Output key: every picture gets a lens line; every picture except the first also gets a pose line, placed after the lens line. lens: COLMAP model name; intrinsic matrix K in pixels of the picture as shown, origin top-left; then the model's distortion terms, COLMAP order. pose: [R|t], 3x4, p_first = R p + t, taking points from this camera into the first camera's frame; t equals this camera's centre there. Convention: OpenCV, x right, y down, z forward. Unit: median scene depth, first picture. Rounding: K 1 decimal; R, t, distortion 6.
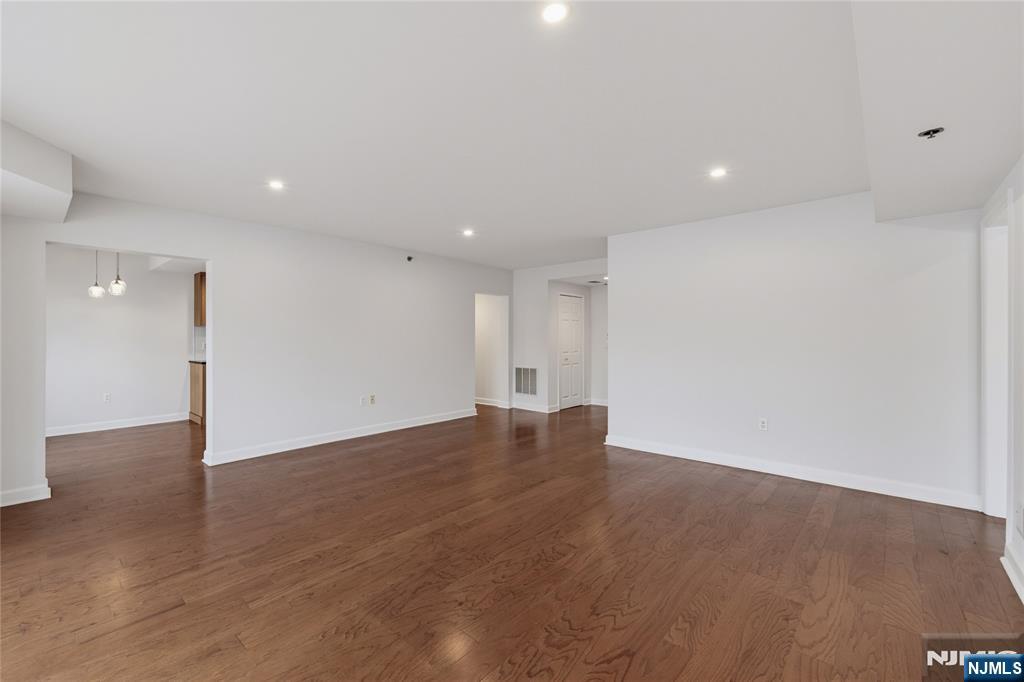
lens RADIAL K [[427.0, 0, 466.5], [0, 427.0, 334.9], [0, 0, 1]] dist [0.000336, 0.000490]
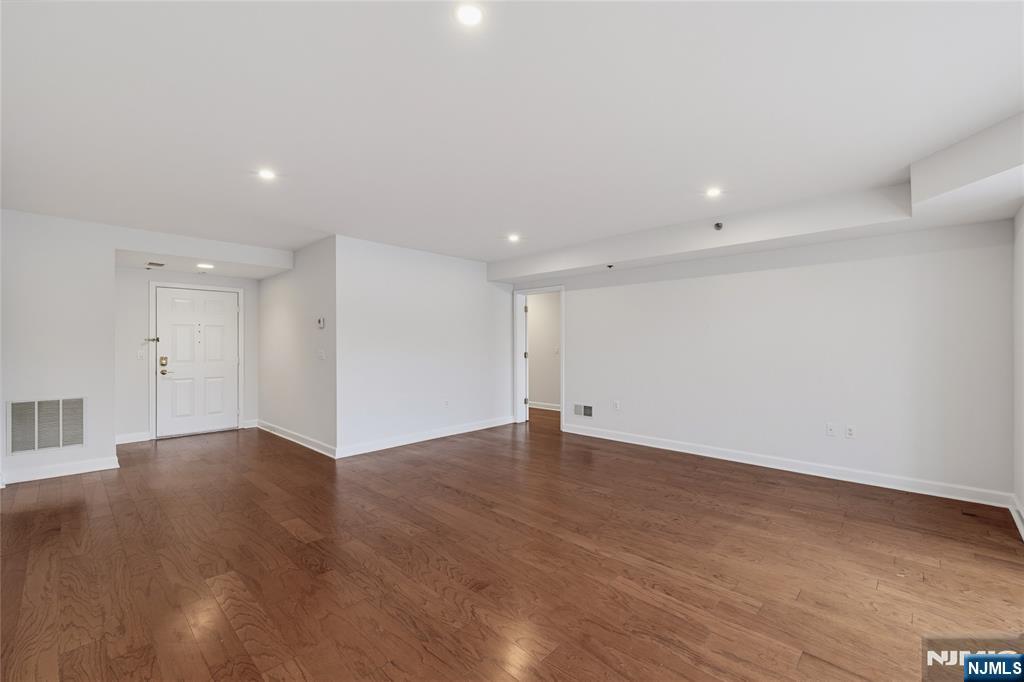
lens RADIAL K [[426.5, 0, 501.0], [0, 426.5, 352.5], [0, 0, 1]] dist [0.002542, 0.000065]
pose [[0.001289, -0.019757, 0.999804, -1.191307], [-0.007125, 0.999779, 0.019766, 0.007665], [-0.999974, -0.007149, 0.001148, 1.272187]]
